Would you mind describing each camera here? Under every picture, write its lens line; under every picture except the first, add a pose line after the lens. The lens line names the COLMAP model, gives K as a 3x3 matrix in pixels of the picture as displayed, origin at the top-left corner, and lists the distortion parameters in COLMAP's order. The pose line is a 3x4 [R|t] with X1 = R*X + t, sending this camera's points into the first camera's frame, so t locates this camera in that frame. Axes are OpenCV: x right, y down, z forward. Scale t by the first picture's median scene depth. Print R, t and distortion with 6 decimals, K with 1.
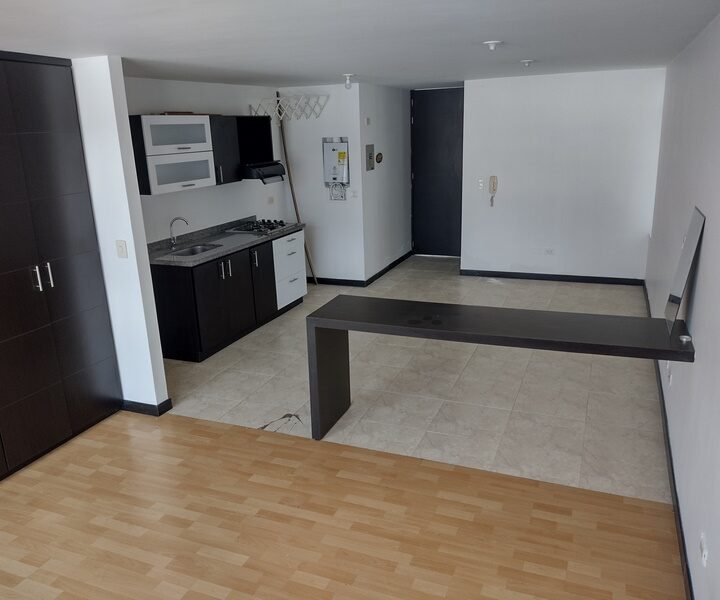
lens RADIAL K [[589.9, 0, 362.9], [0, 589.9, 300.4], [0, 0, 1]] dist [0.089194, -0.164756]
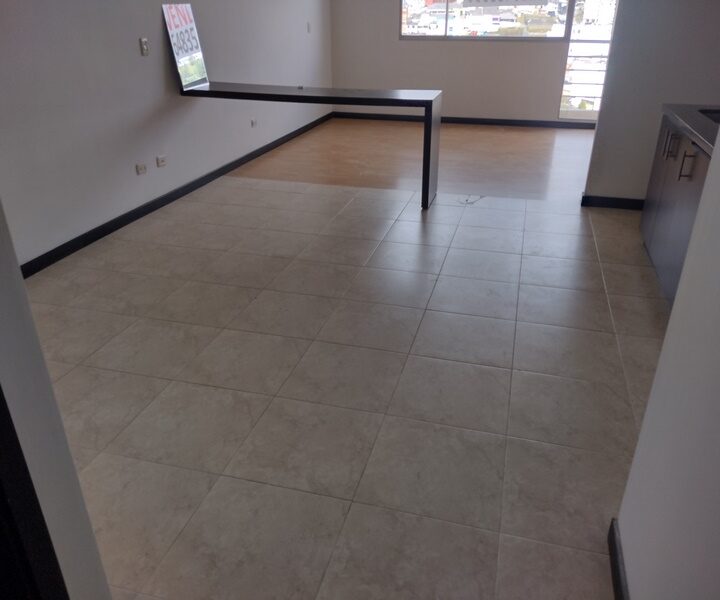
lens RADIAL K [[589.9, 0, 362.9], [0, 589.9, 300.4], [0, 0, 1]] dist [0.089194, -0.164756]
pose [[-0.992047, 0.082480, -0.095073, 0.198242], [-0.004344, 0.732473, 0.680783, -0.429539], [0.125790, 0.675782, -0.726289, 1.803353]]
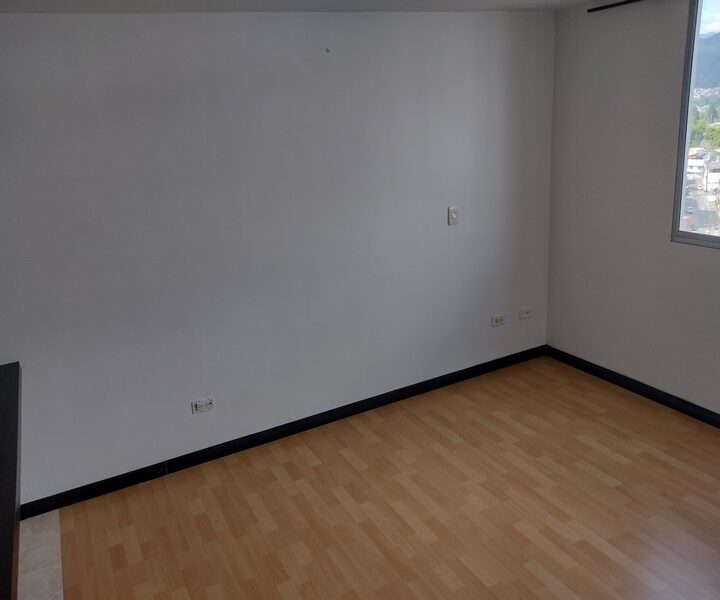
lens RADIAL K [[589.9, 0, 362.9], [0, 589.9, 300.4], [0, 0, 1]] dist [0.089194, -0.164756]
pose [[-0.765140, -0.115621, 0.633397, -0.336970], [0.266171, 0.838949, 0.474676, -0.210894], [-0.586271, 0.531785, -0.611139, 0.766686]]
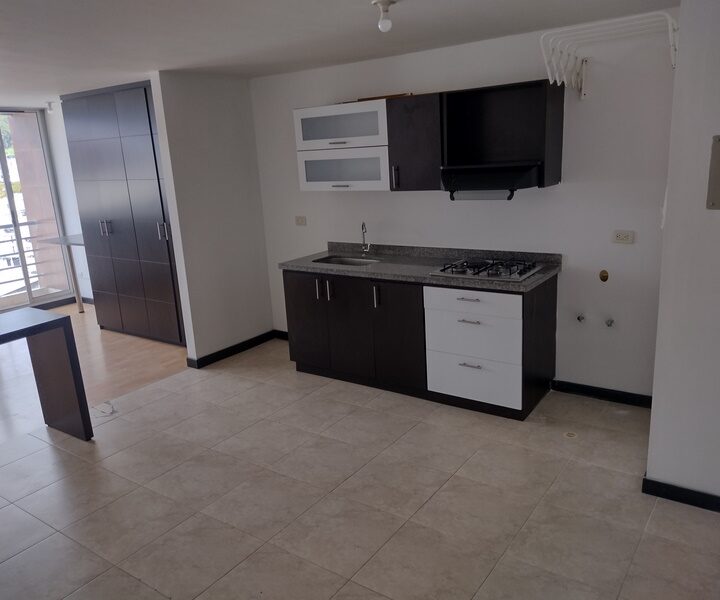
lens RADIAL K [[589.9, 0, 362.9], [0, 589.9, 300.4], [0, 0, 1]] dist [0.089194, -0.164756]
pose [[-0.219091, 0.283588, -0.933583, 0.631362], [-0.216256, 0.918918, 0.329884, -0.381675], [0.951437, 0.274167, -0.139999, 1.377715]]
